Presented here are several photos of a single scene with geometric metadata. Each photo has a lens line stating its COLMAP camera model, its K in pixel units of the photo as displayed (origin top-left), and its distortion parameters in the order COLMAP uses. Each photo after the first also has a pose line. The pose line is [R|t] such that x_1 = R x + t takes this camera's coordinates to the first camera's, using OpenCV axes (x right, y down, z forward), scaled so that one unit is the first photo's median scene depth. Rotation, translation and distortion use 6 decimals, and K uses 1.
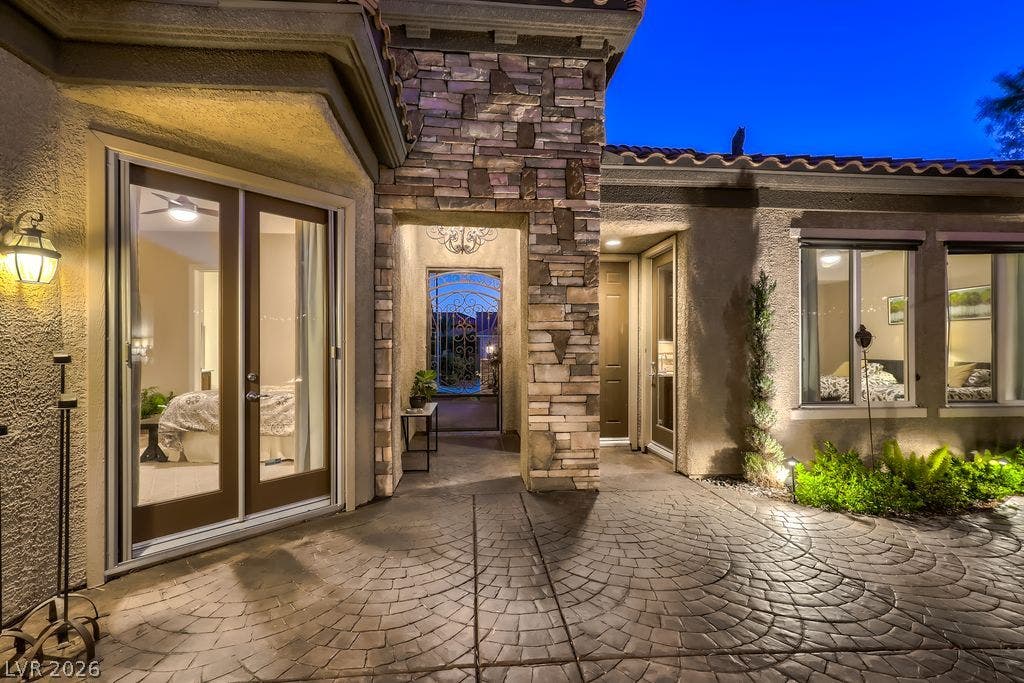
lens RADIAL K [[468.0, 0, 510.1], [0, 468.0, 345.1], [0, 0, 1]] dist [0.001122, -0.000928]
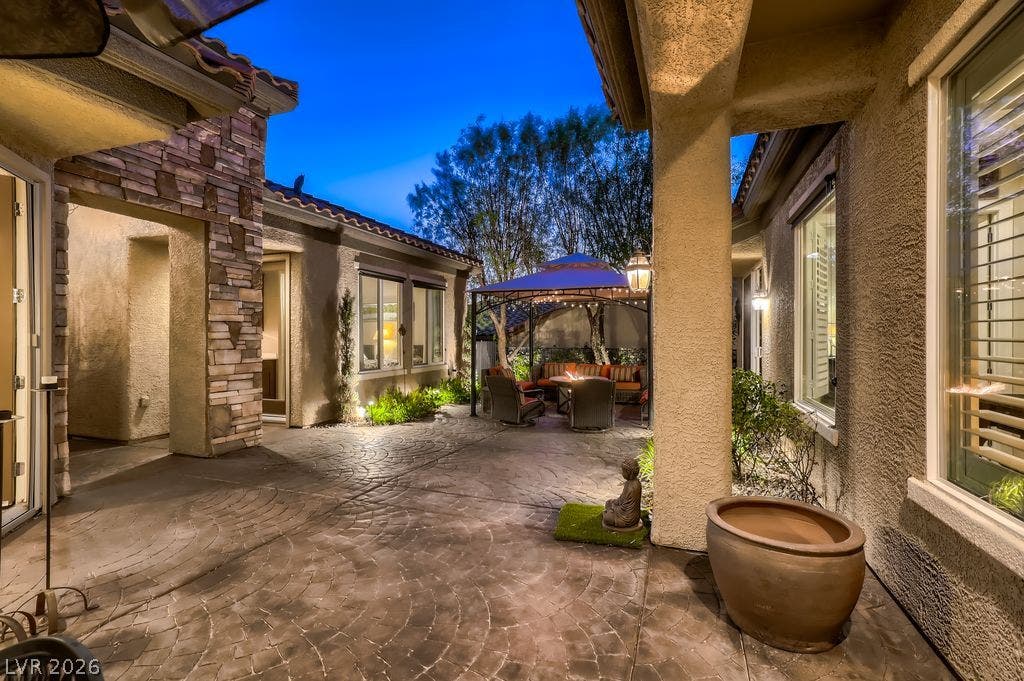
lens RADIAL K [[468.0, 0, 513.2], [0, 468.0, 338.1], [0, 0, 1]] dist [0.001122, -0.000928]
pose [[0.427779, -0.003862, 0.903875, -0.697585], [0.000633, 0.999992, 0.003974, 0.006860], [-0.903883, -0.001128, 0.427778, -0.198781]]
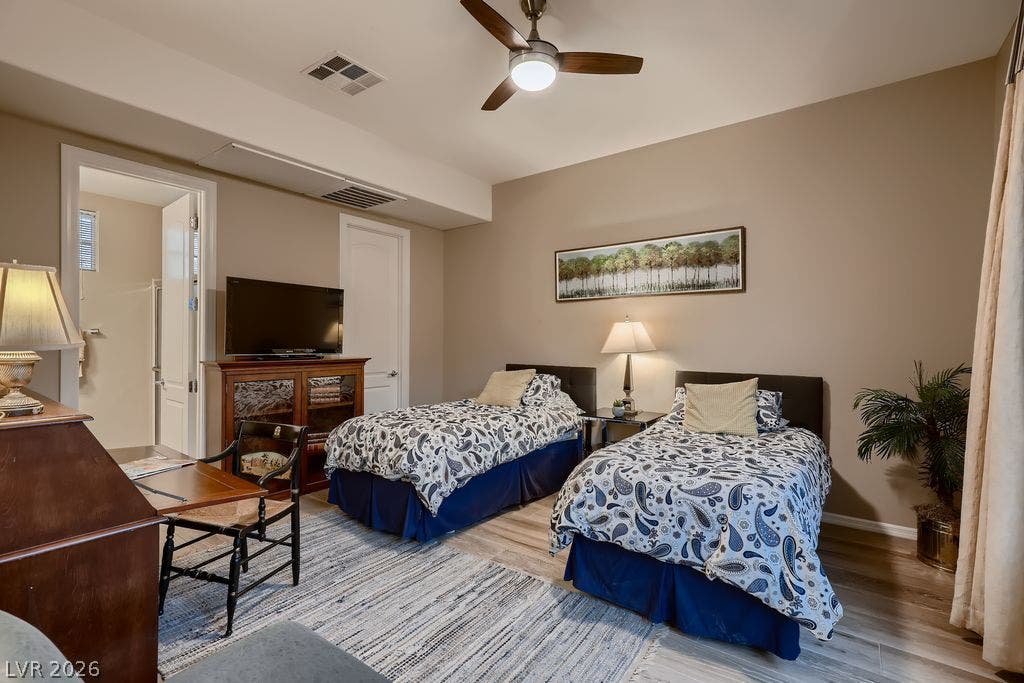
lens RADIAL K [[468.0, 0, 511.1], [0, 468.0, 340.1], [0, 0, 1]] dist [0.001122, -0.000928]
pose [[0.661603, 0.000397, 0.749854, 0.545732], [-0.004719, 0.999982, 0.003634, -0.000890], [-0.749839, -0.005943, 0.661593, 1.015675]]
